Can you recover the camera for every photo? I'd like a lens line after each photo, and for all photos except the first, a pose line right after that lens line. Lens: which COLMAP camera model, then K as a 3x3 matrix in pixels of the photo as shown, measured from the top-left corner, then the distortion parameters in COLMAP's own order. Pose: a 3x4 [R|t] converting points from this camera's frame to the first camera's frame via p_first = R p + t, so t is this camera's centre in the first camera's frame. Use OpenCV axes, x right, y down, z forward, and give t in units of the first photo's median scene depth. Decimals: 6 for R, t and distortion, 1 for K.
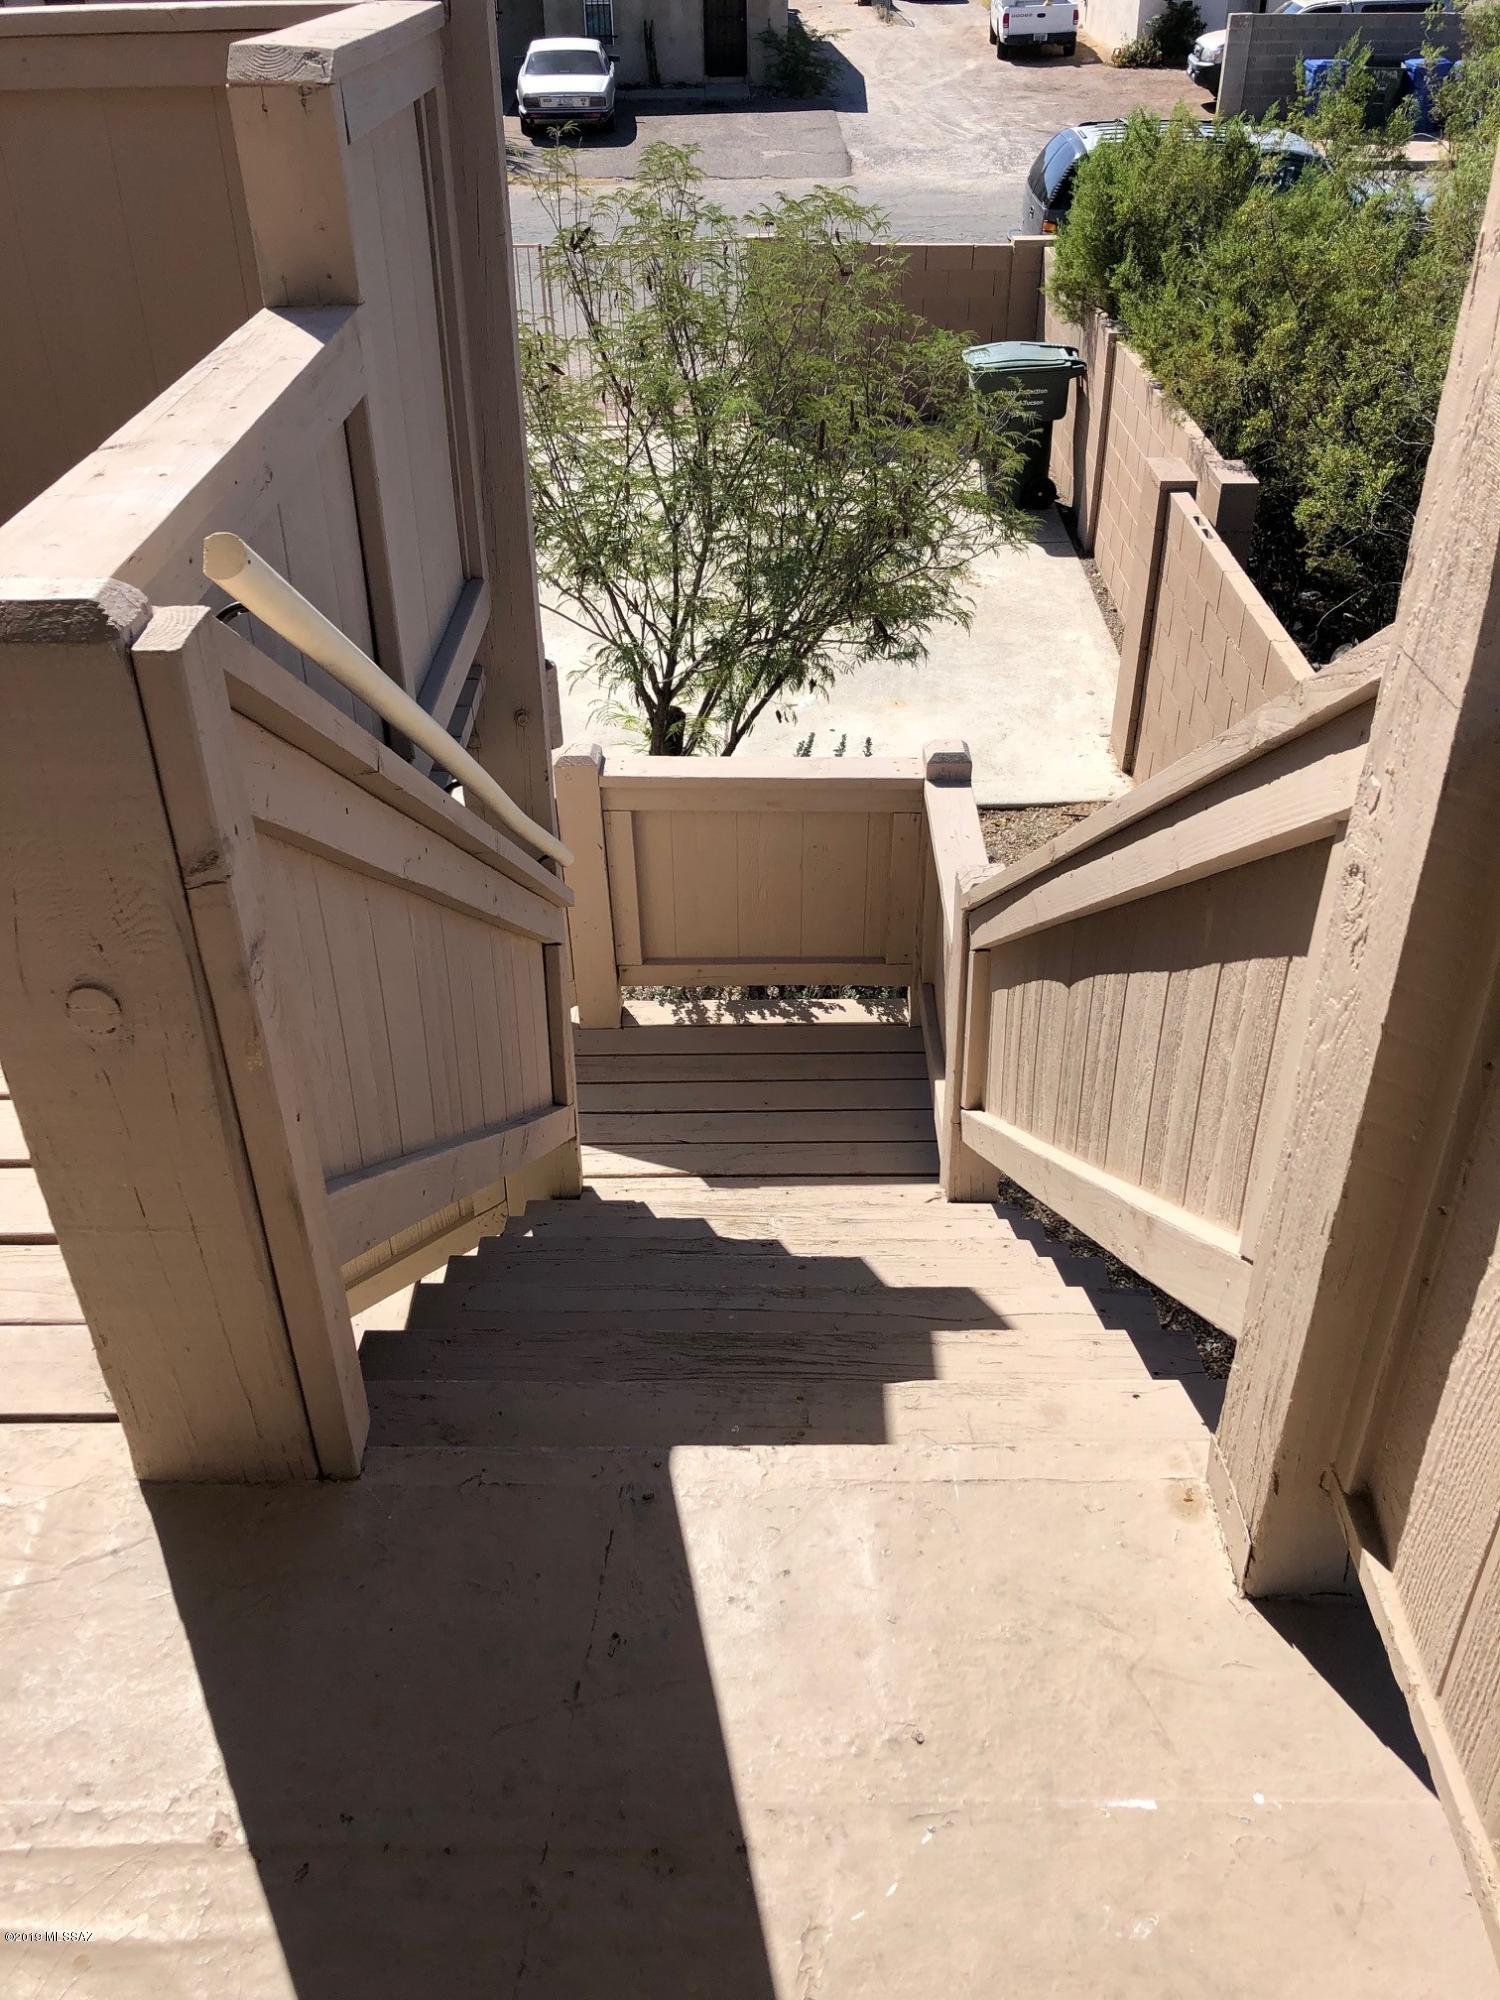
lens RADIAL K [[1638.6, 0, 741.3], [0, 1638.6, 1010.6], [0, 0, 1]] dist [0.021295, 0.000818]
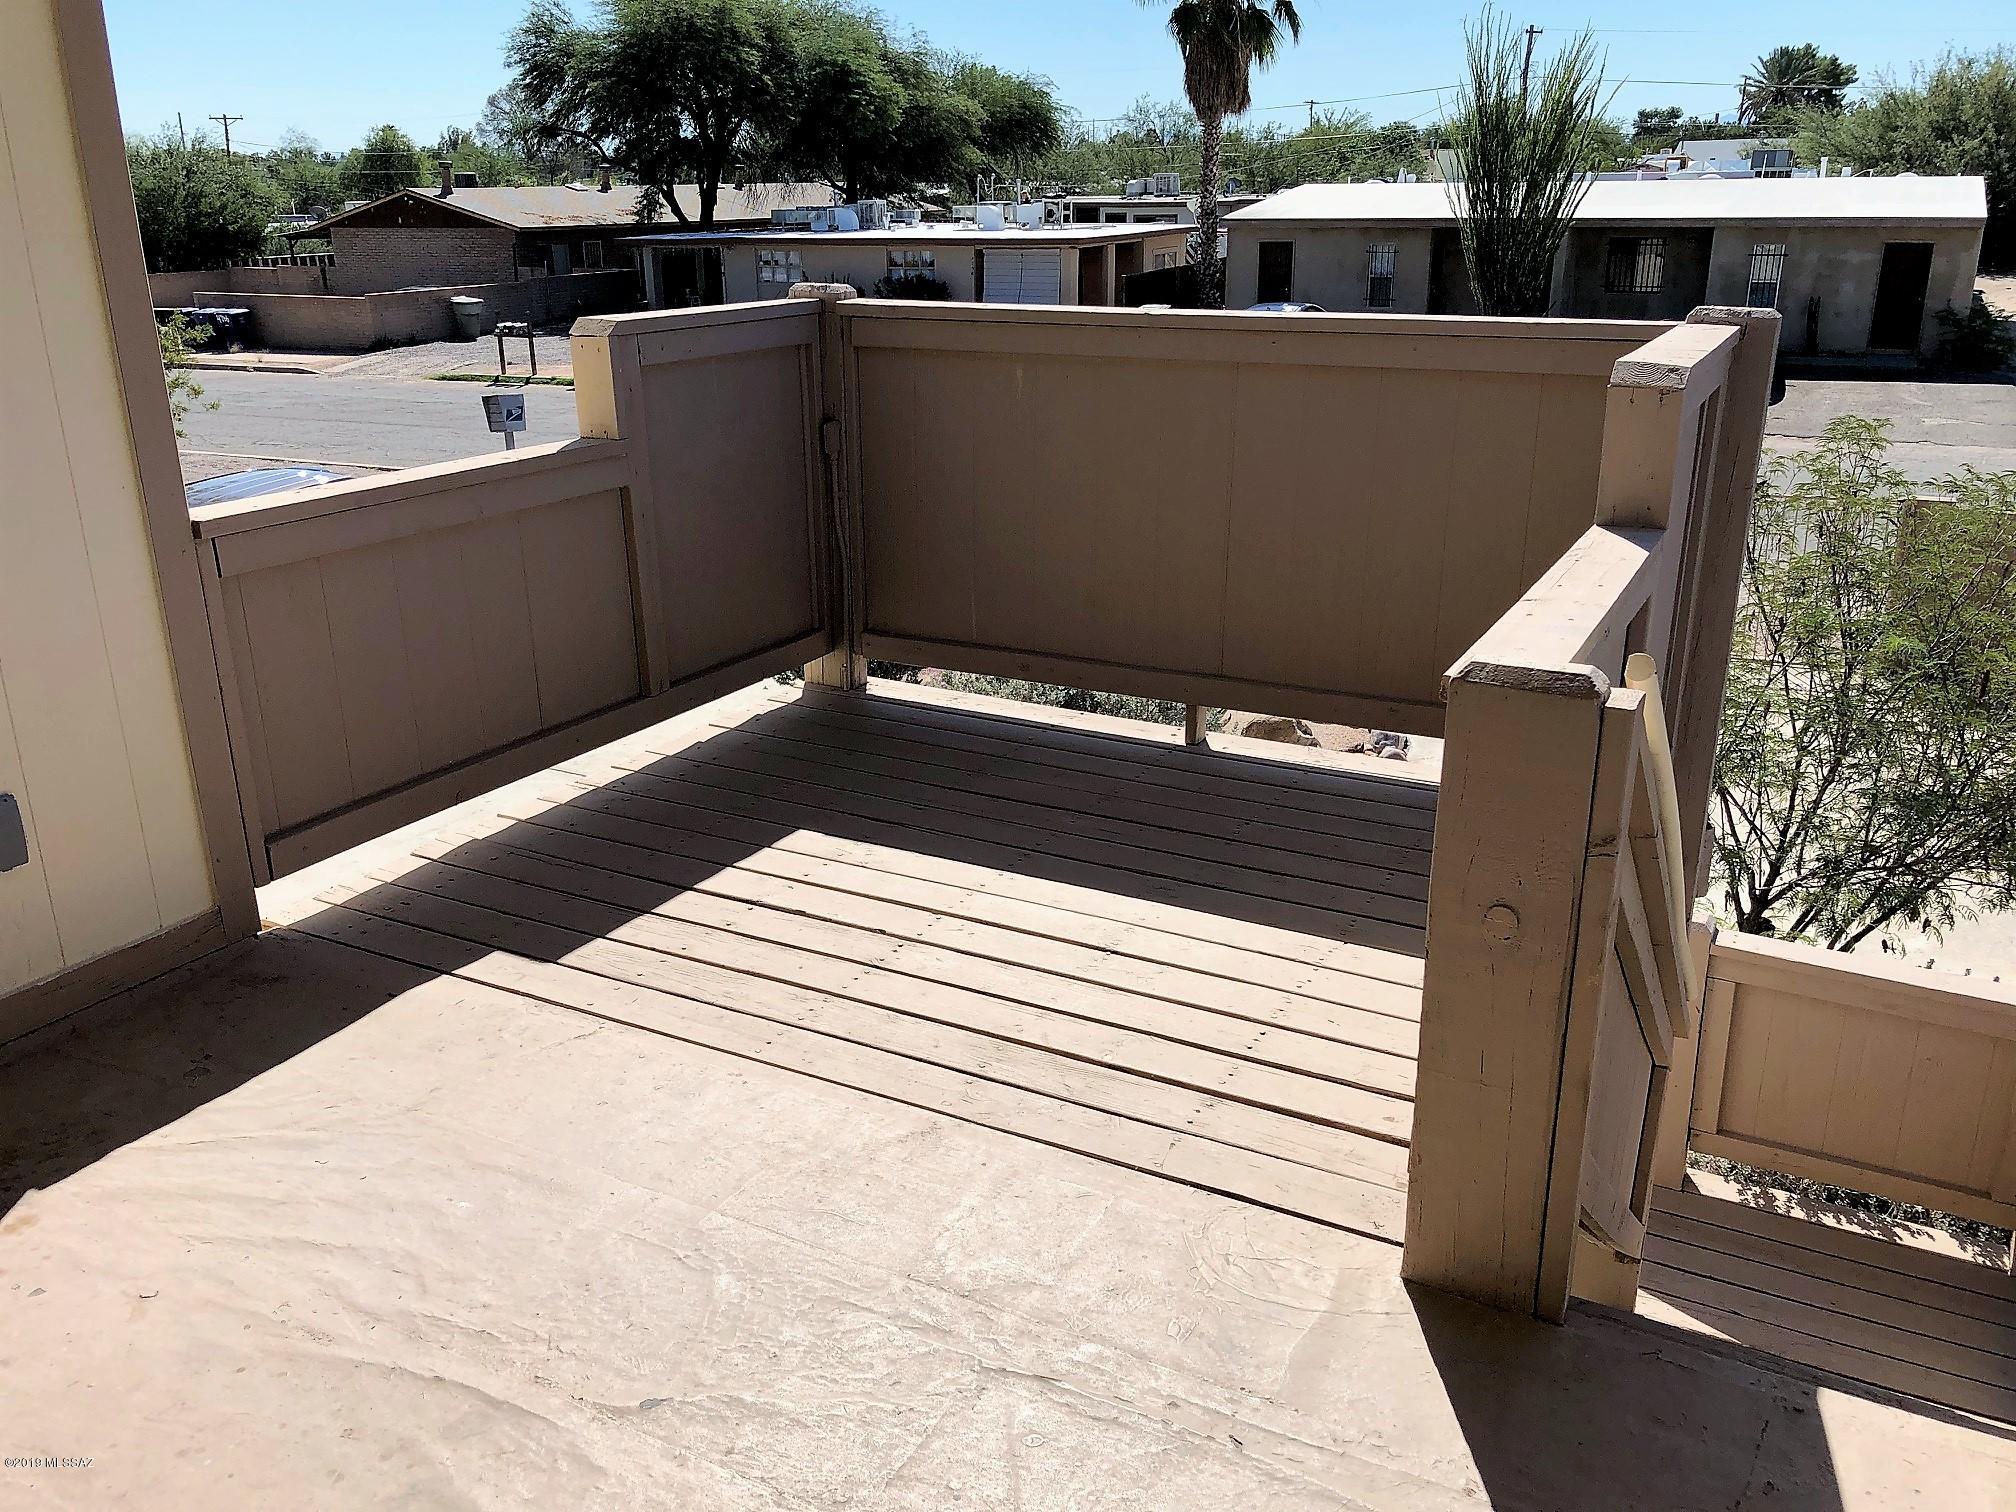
lens RADIAL K [[1651.7, 0, 1002.5], [0, 1651.7, 733.8], [0, 0, 1]] dist [0.021295, 0.000818]
pose [[0.883271, 0.156090, -0.442118, -0.024947], [-0.269796, 0.940407, -0.206992, 0.052152], [0.383461, 0.302111, 0.872747, -0.114693]]
